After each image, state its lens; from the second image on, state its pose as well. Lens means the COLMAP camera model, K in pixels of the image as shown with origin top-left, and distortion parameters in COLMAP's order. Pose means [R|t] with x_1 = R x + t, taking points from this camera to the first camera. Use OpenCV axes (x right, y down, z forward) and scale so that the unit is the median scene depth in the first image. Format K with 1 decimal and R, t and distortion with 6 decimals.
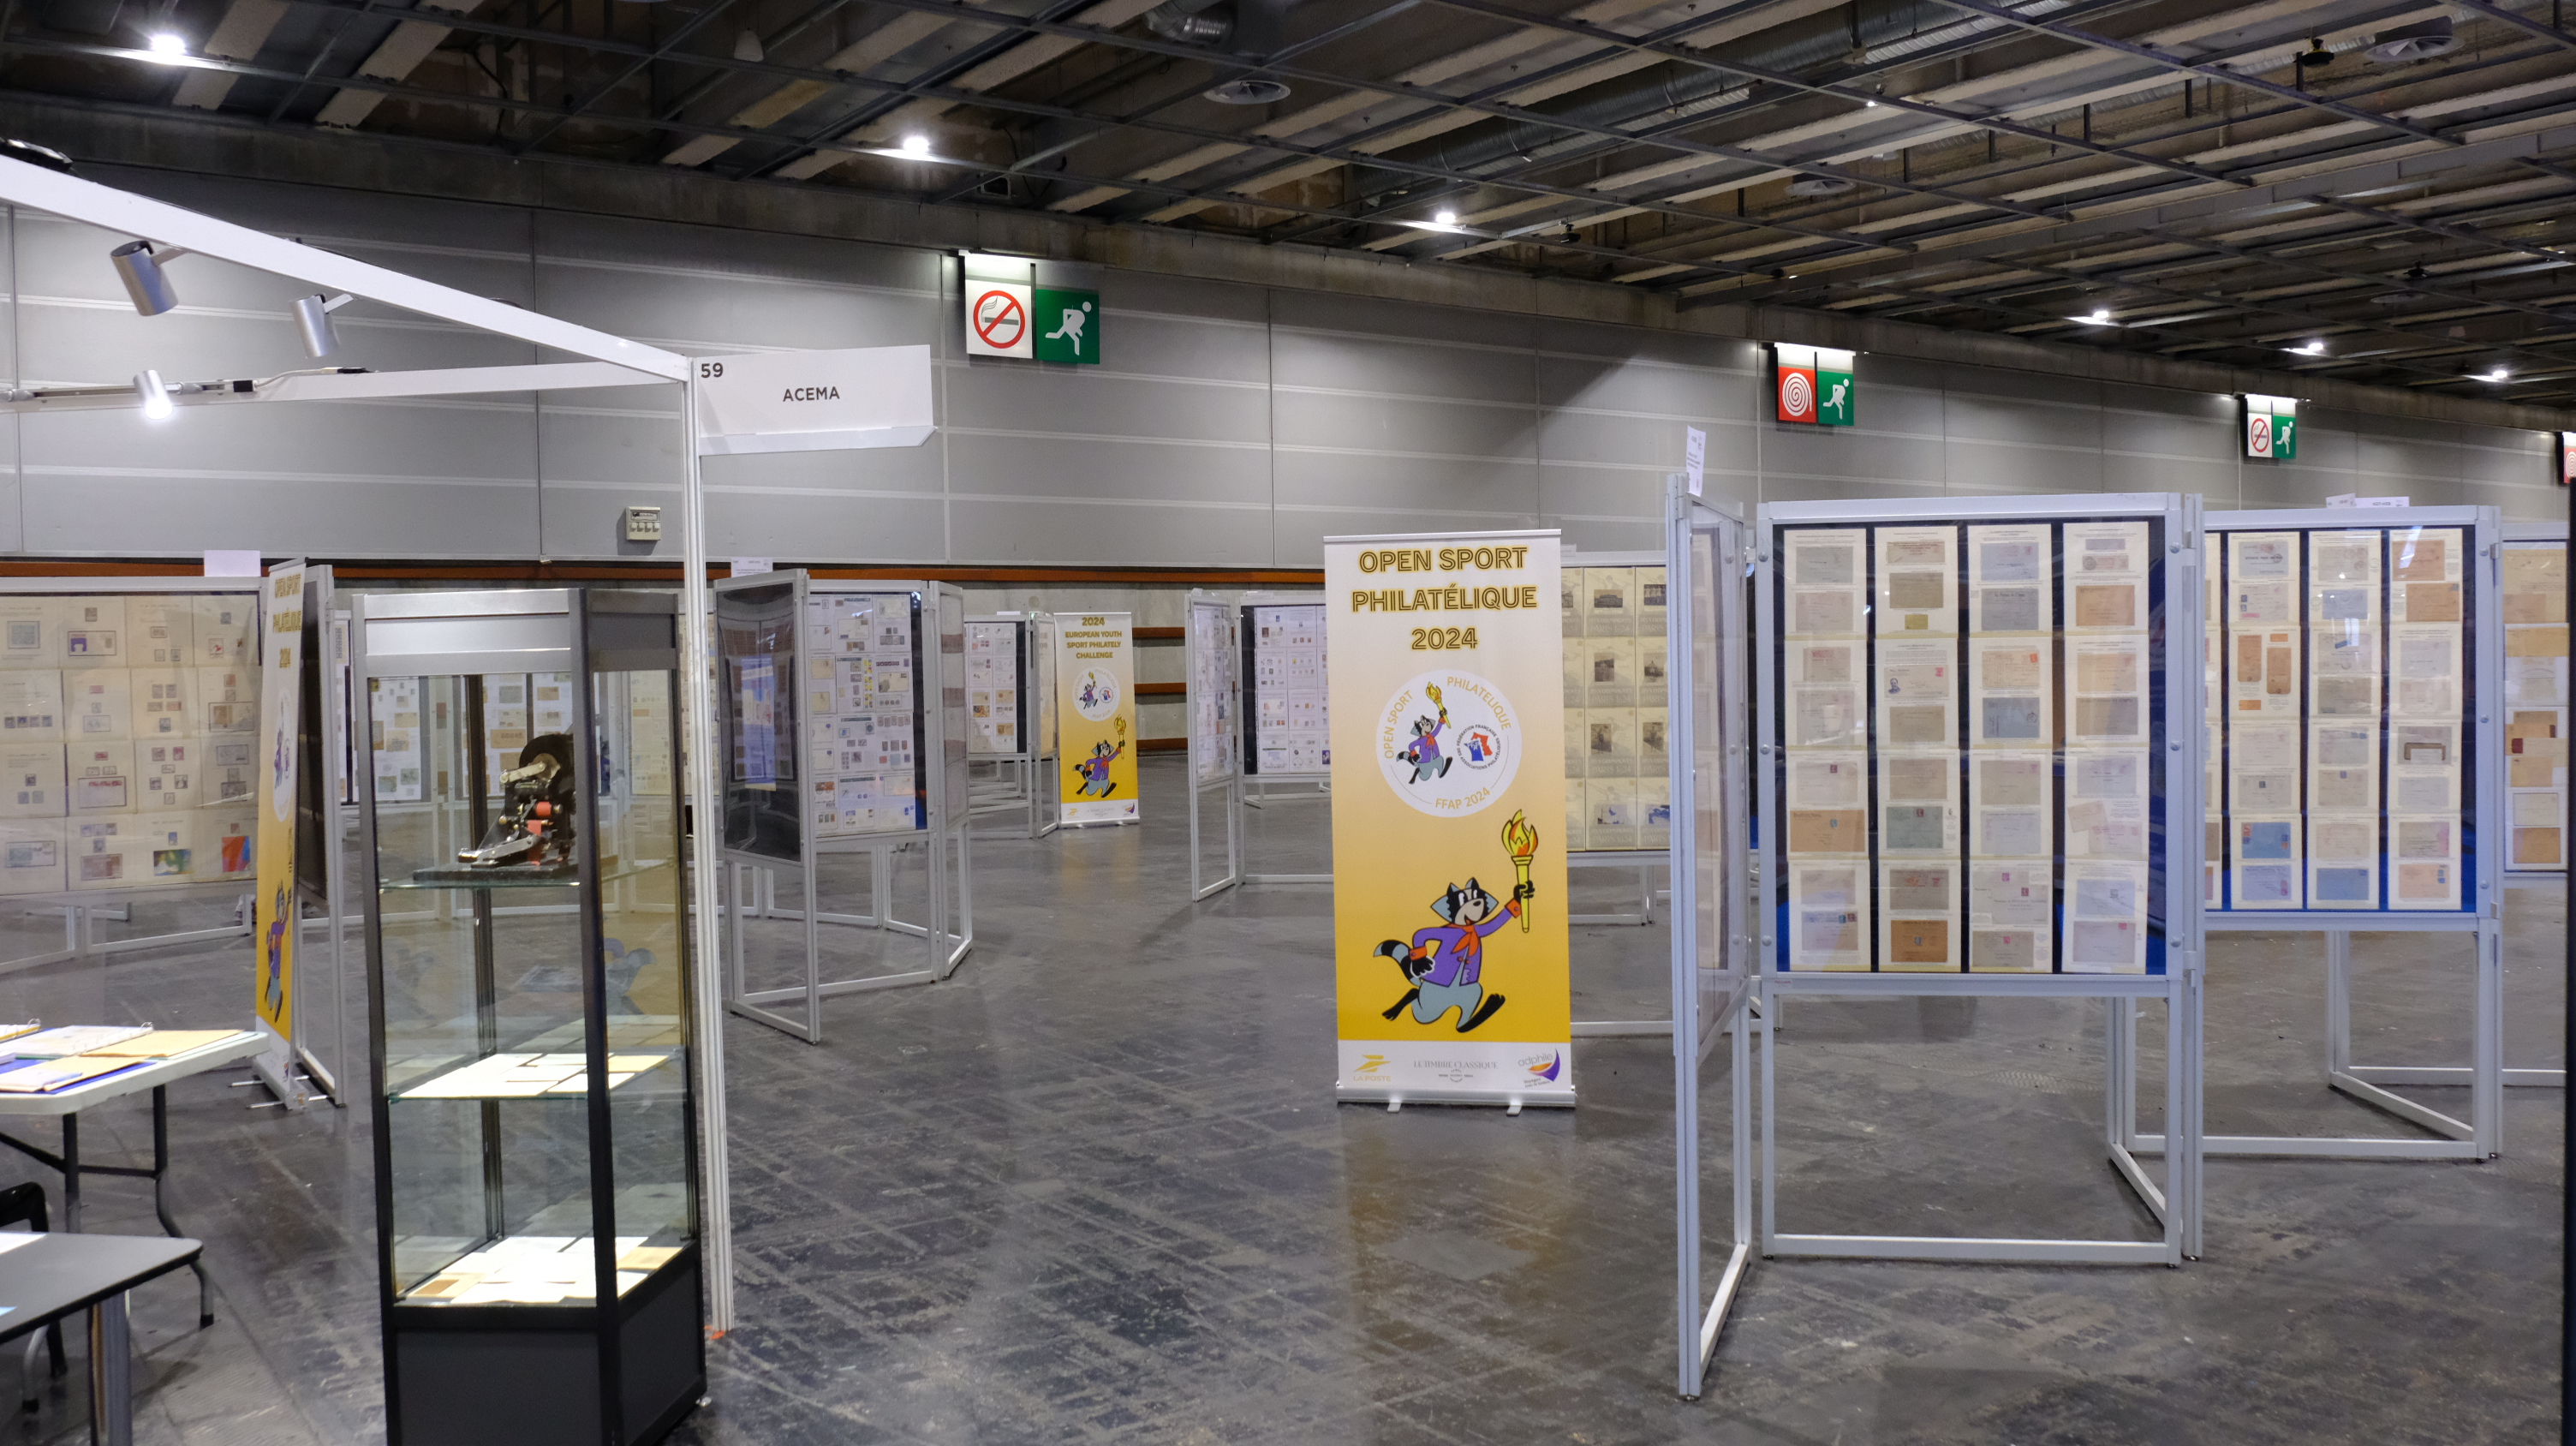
lens RADIAL K [[2061.8, 0, 1288.0], [0, 2061.8, 723.0], [0, 0, 1]] dist [-0.038339, 0.013638]
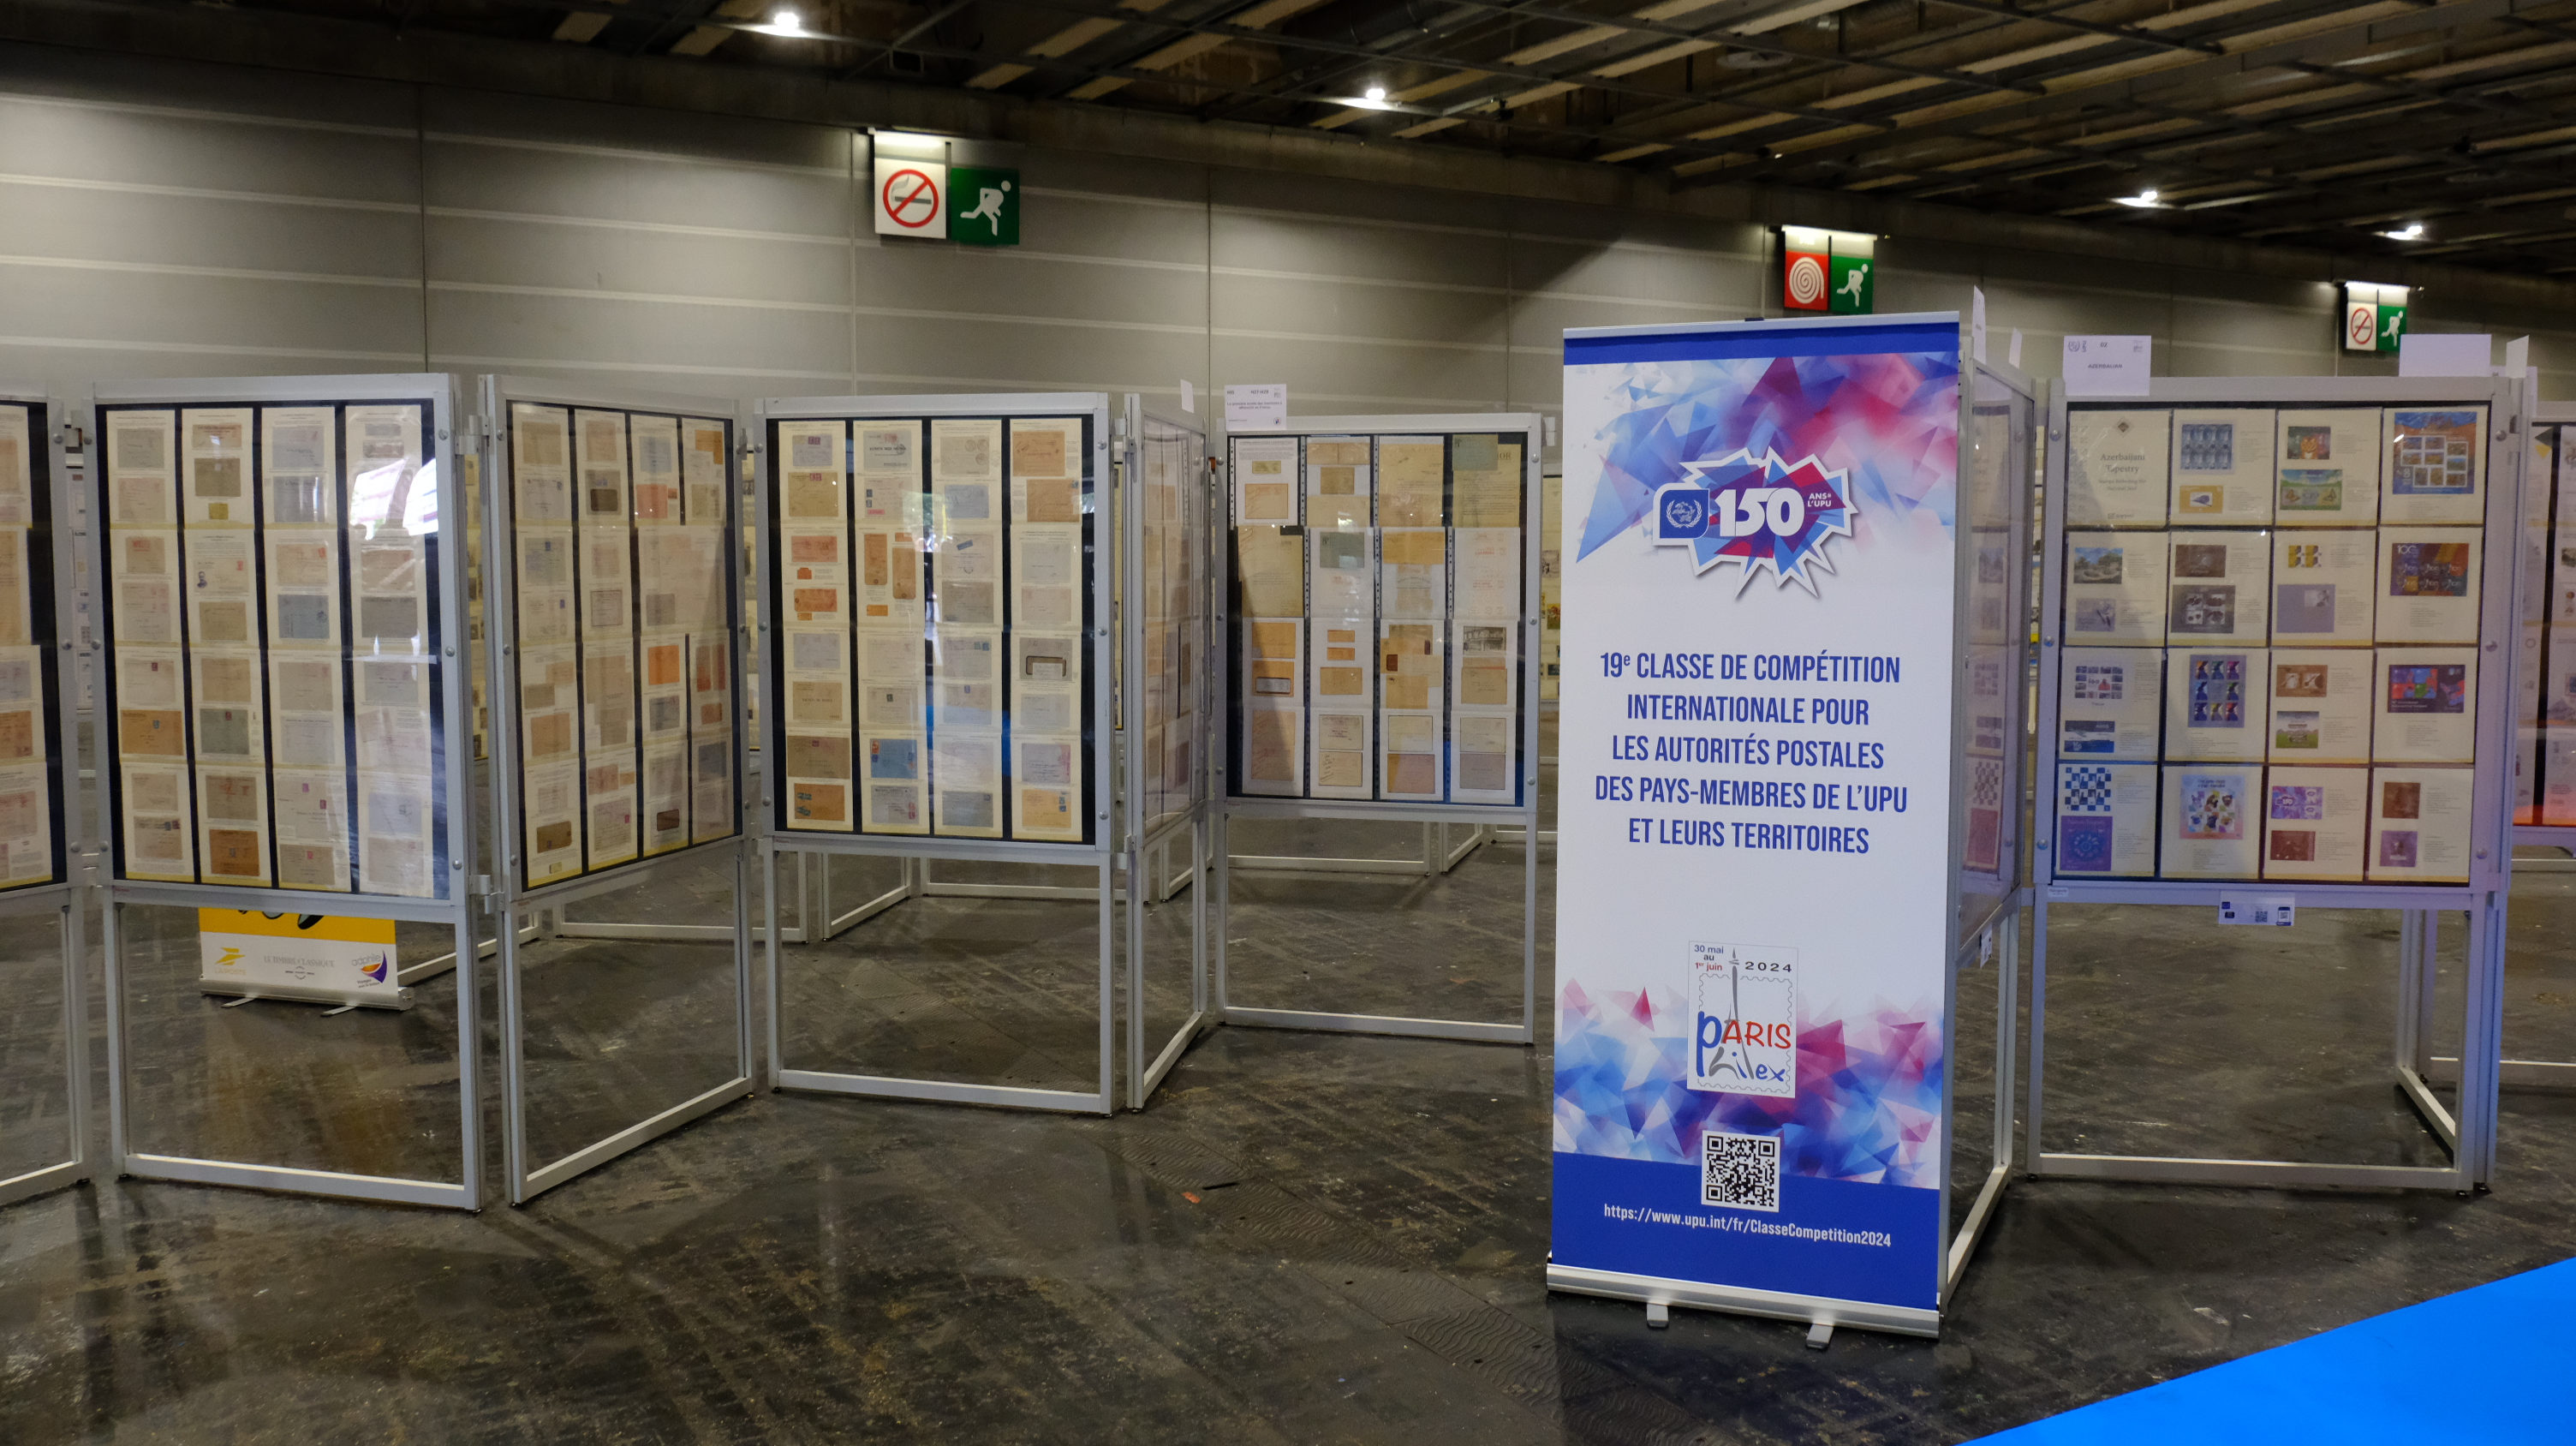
lens RADIAL K [[2052.1, 0, 1288.8], [0, 2052.1, 694.9], [0, 0, 1]] dist [-0.002942, -0.003864]
pose [[0.994273, 0.027716, -0.103213, 0.150425], [-0.023364, 0.998796, 0.043138, -0.002963], [0.104284, -0.040479, 0.993723, 0.021048]]
